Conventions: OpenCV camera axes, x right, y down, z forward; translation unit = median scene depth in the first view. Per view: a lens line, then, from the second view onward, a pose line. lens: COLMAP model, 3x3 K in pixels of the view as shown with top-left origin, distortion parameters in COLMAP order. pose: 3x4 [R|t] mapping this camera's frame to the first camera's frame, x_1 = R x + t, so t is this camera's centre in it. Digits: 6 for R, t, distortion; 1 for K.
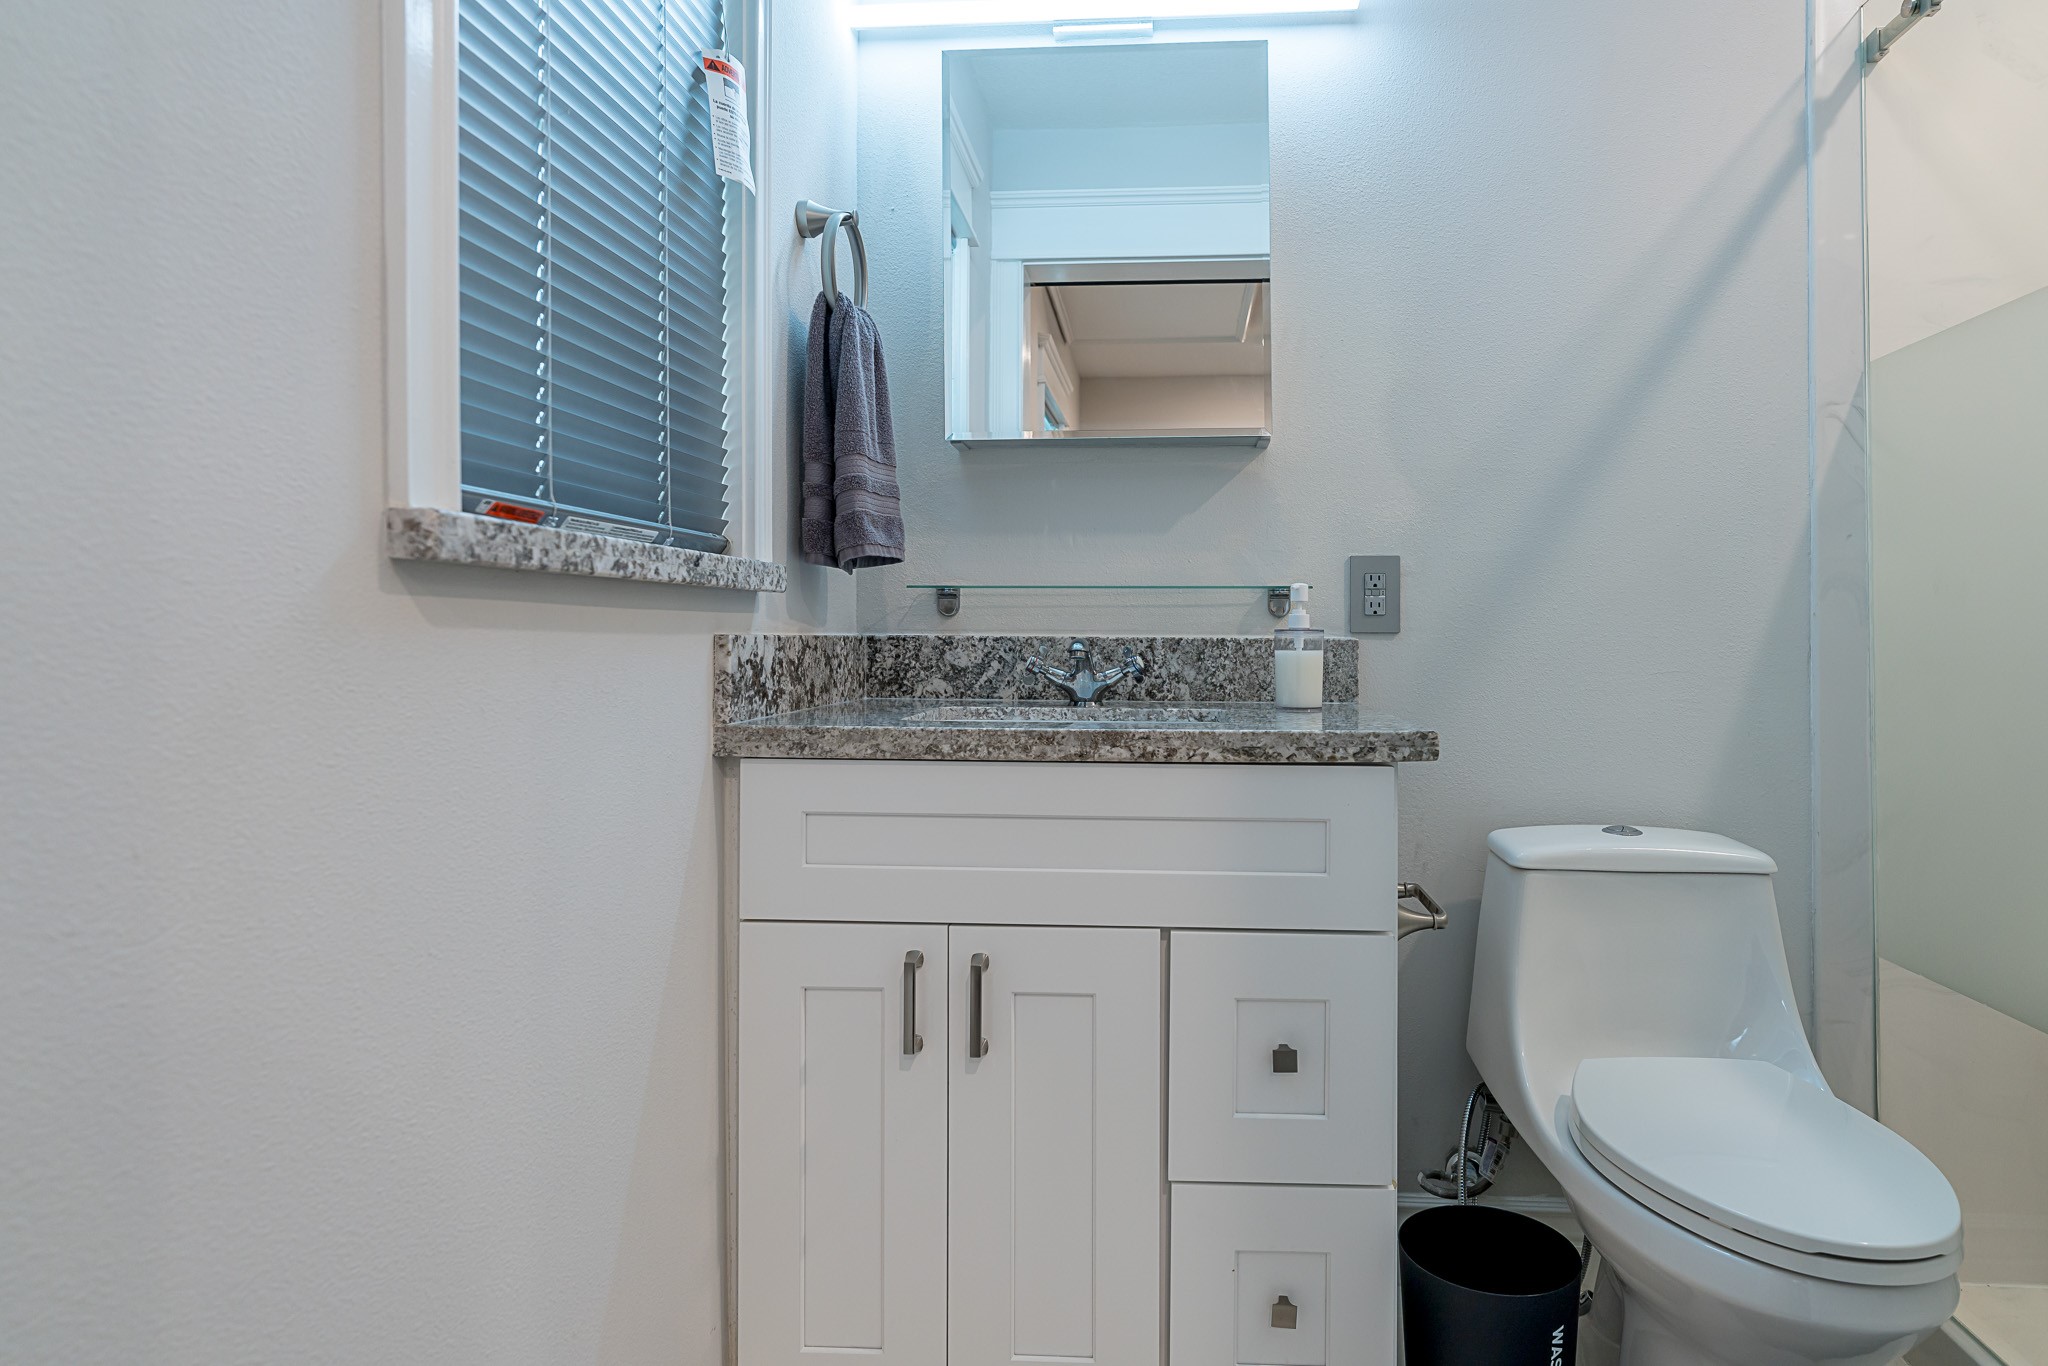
lens RADIAL K [[1102.6, 0, 1051.7], [0, 1102.6, 677.1], [0, 0, 1]] dist [-0.003059, 0.002851]
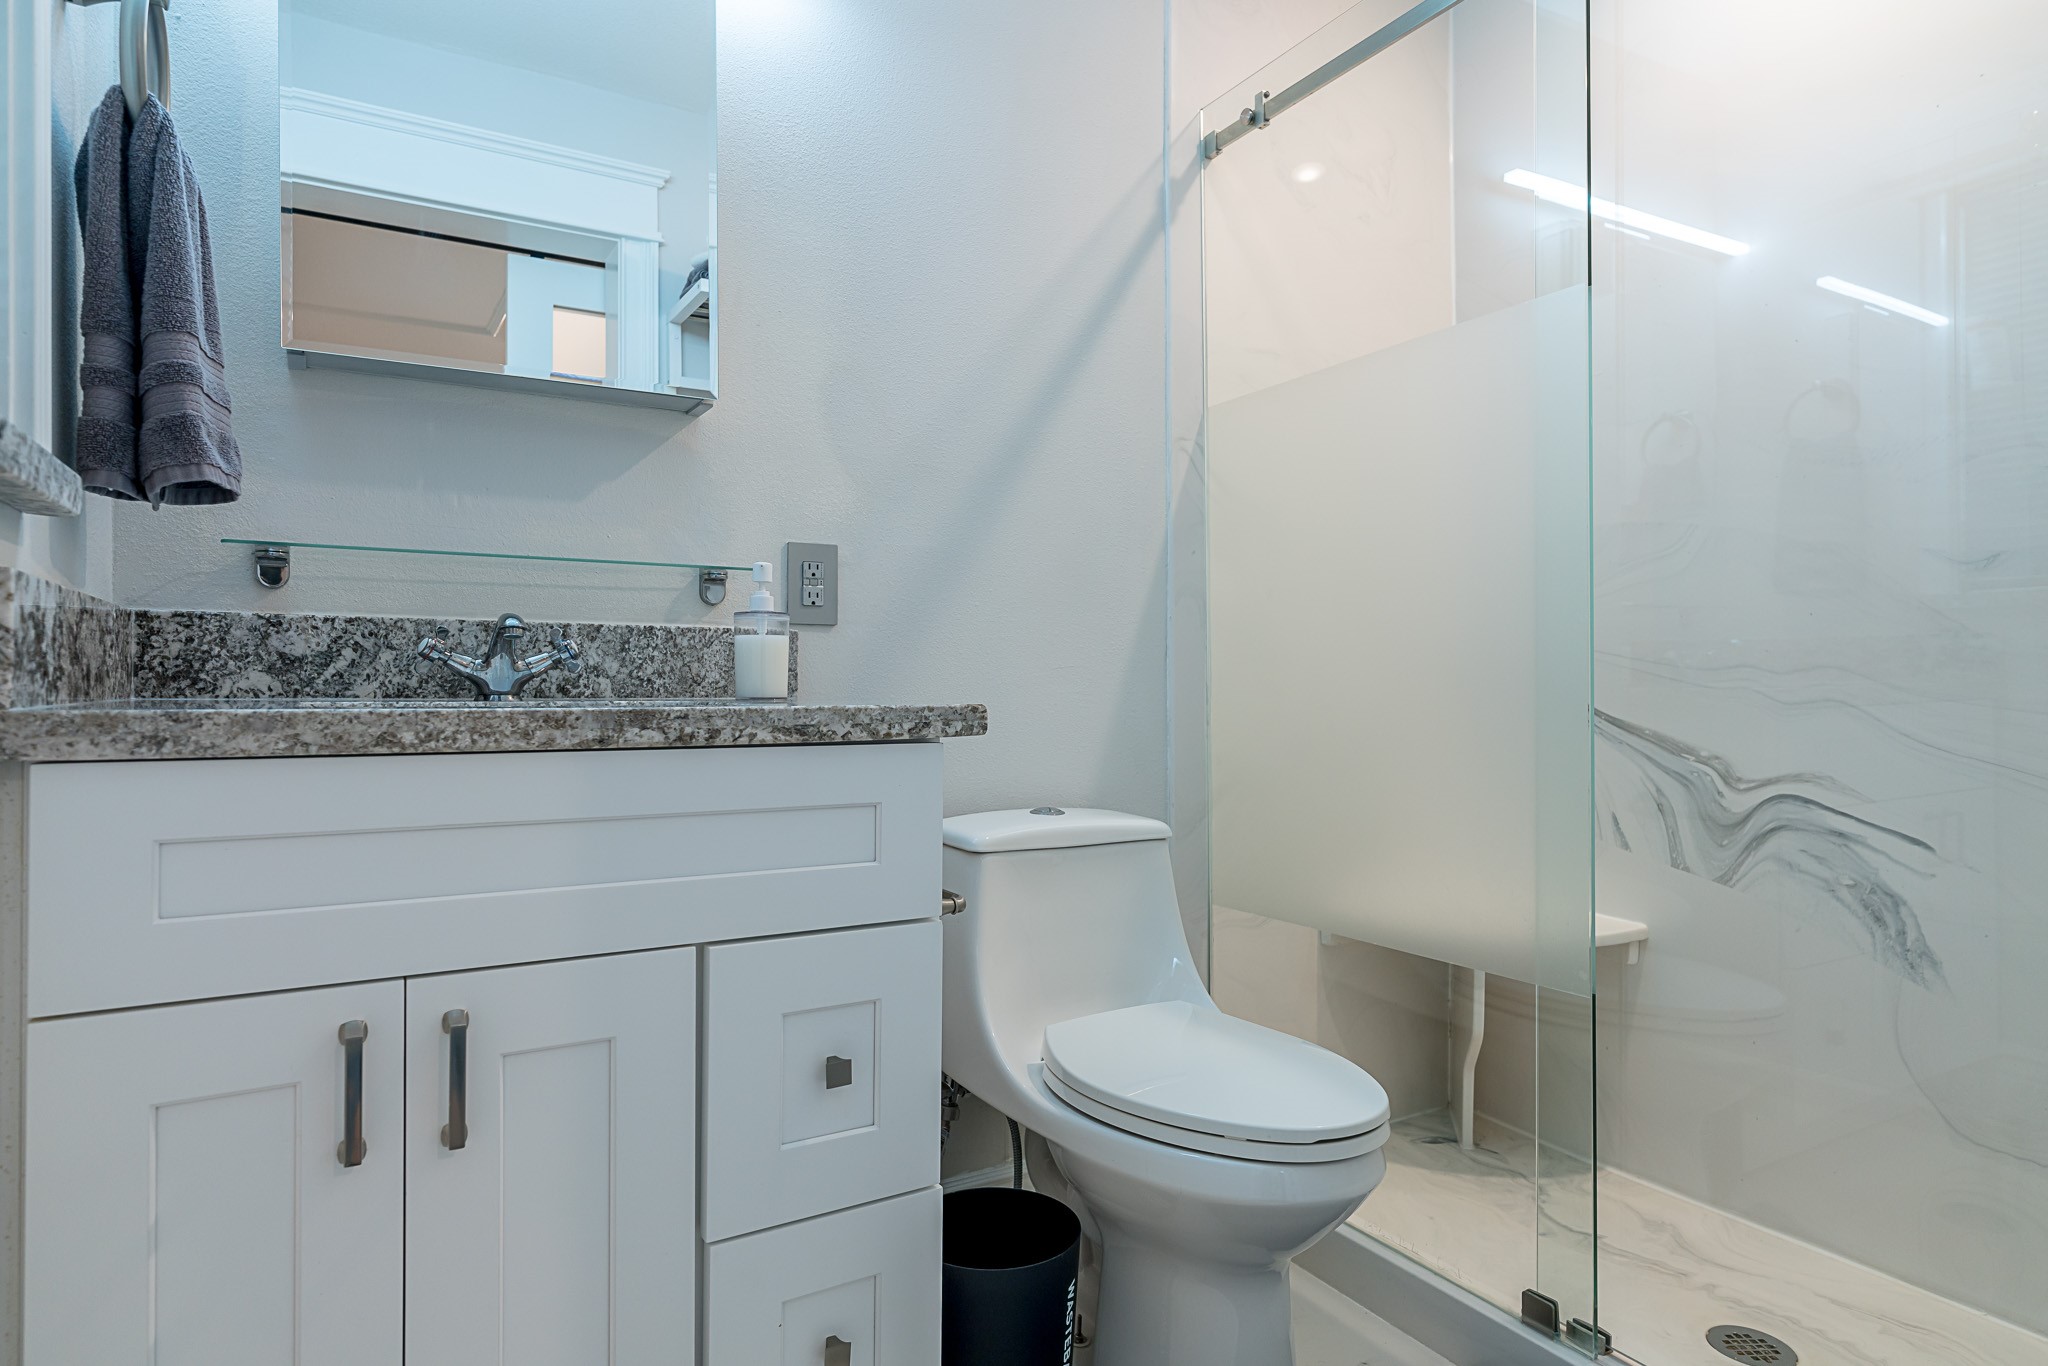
lens RADIAL K [[1136.9, 0, 1081.9], [0, 1136.9, 683.1], [0, 0, 1]] dist [-0.005760, 0.003427]
pose [[0.829744, -0.006733, 0.558103, -0.089442], [0.009563, 0.999952, -0.002154, 0.021218], [-0.558062, 0.007125, 0.829769, 0.074716]]
